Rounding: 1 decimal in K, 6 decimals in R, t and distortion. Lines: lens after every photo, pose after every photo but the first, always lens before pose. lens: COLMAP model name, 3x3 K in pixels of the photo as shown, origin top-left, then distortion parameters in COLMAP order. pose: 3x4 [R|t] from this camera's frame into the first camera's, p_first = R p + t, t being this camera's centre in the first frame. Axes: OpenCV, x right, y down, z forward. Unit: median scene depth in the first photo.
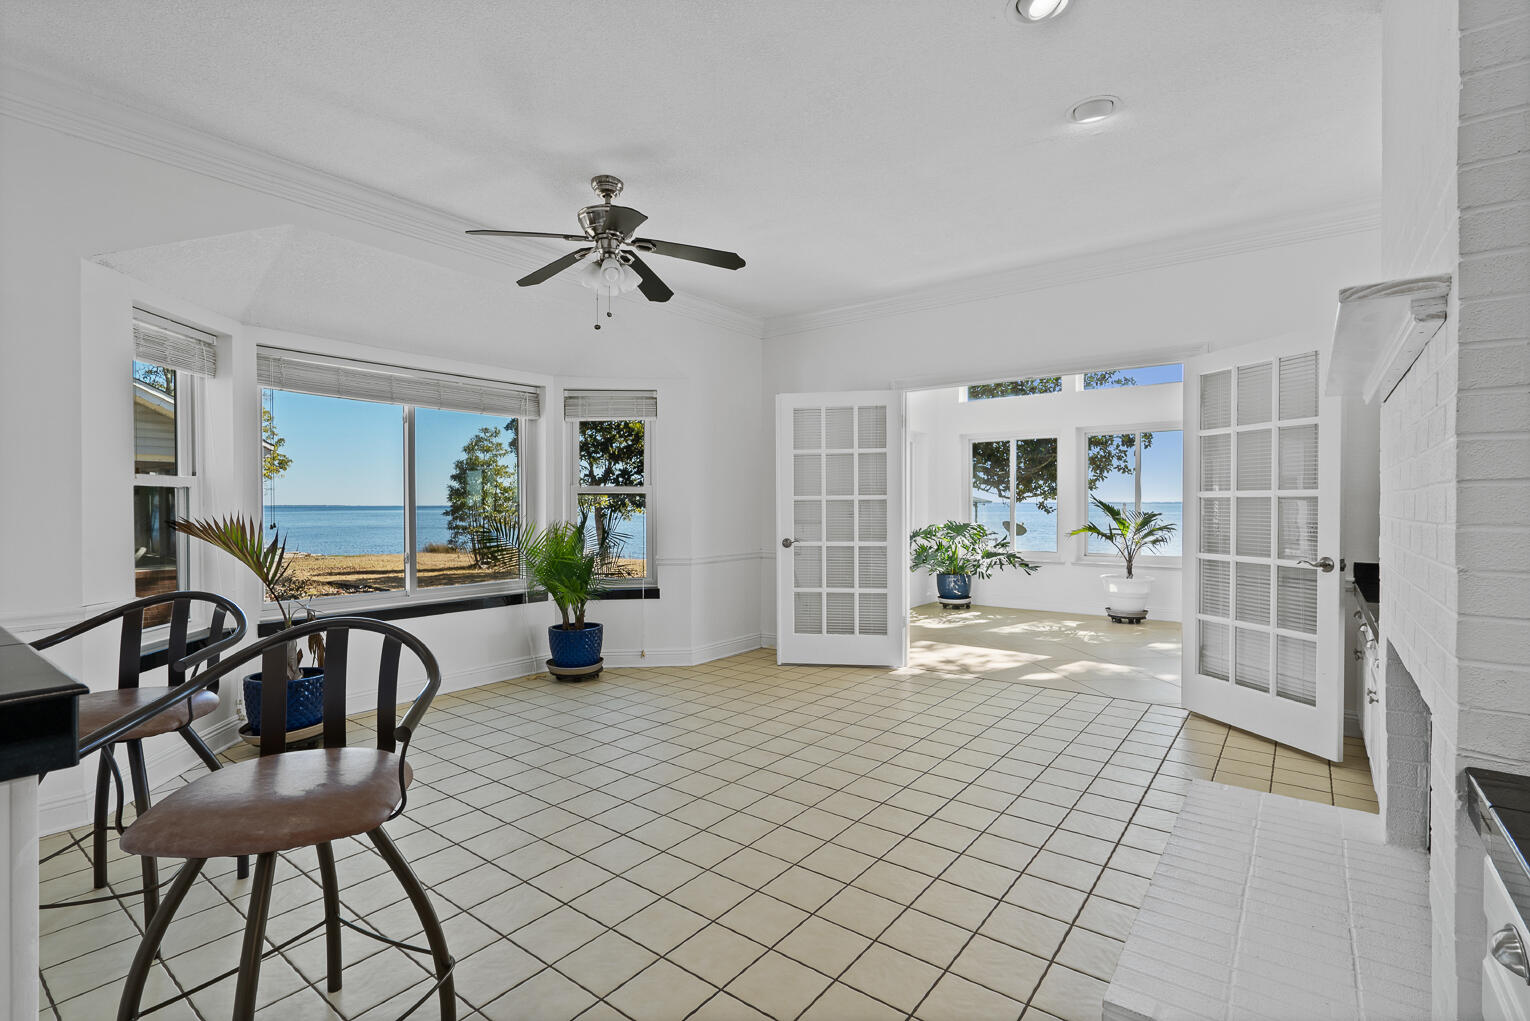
lens RADIAL K [[714.1, 0, 758.2], [0, 714.1, 517.7], [0, 0, 1]] dist [-0.009244, 0.003391]
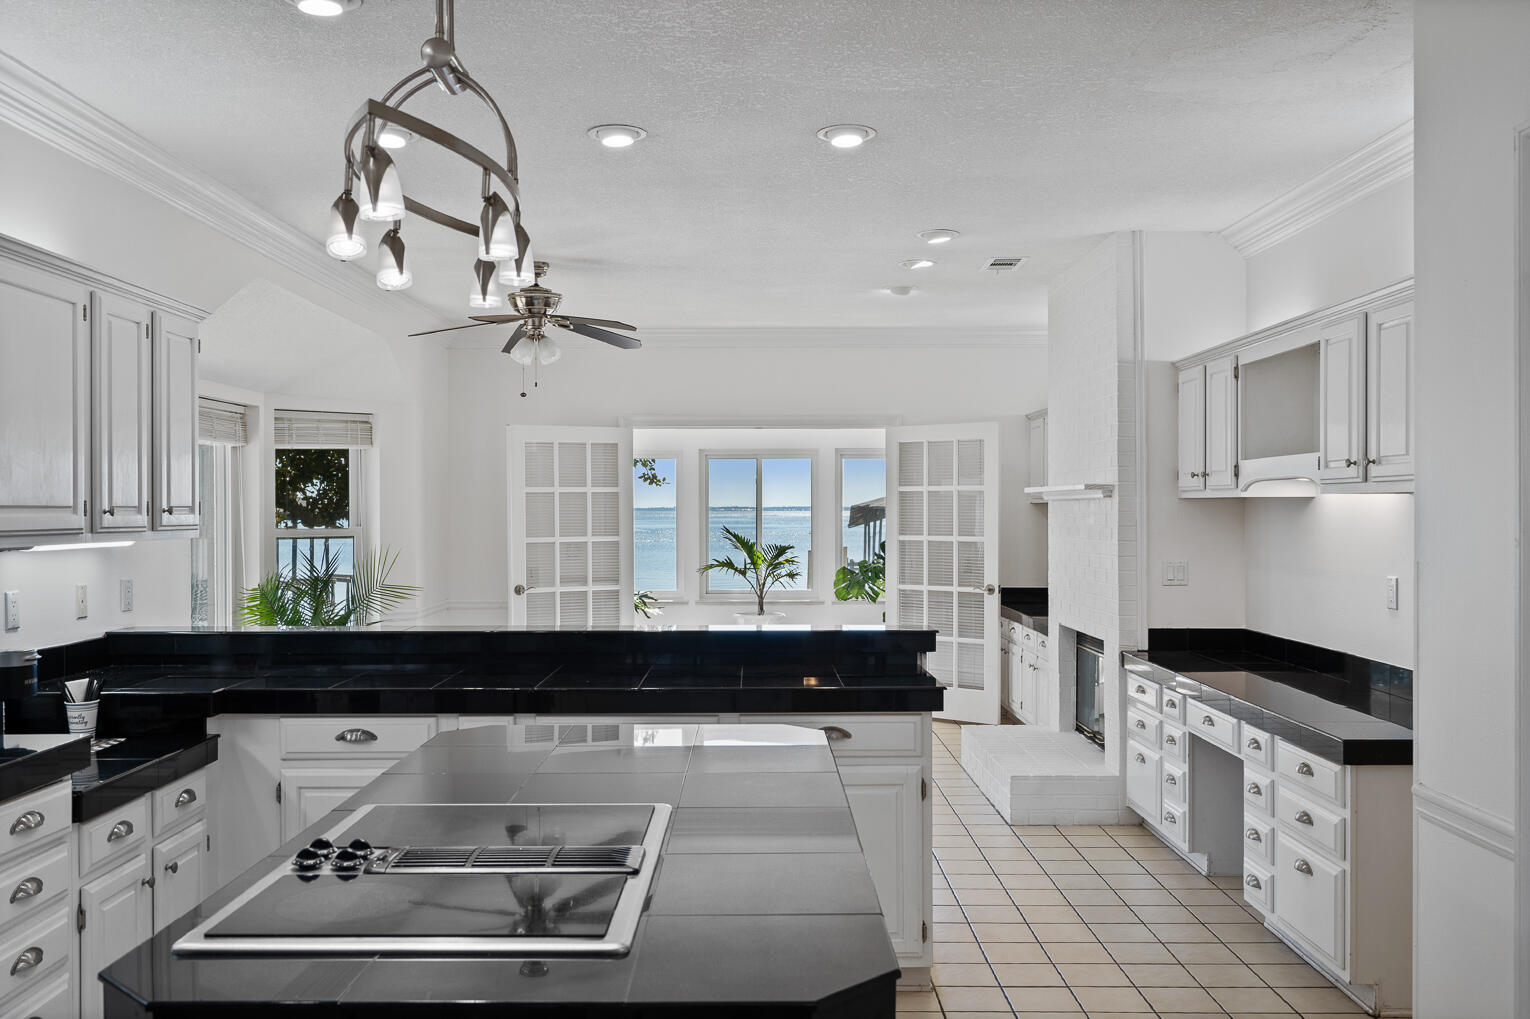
lens RADIAL K [[1309.9, 0, 760.8], [0, 1309.9, 513.8], [0, 0, 1]] dist [0.001495, -0.001046]
pose [[0.790281, -0.001281, 0.612743, -0.743877], [0.011785, 0.999845, -0.013110, -0.036130], [-0.612631, 0.017582, 0.790173, -0.506803]]
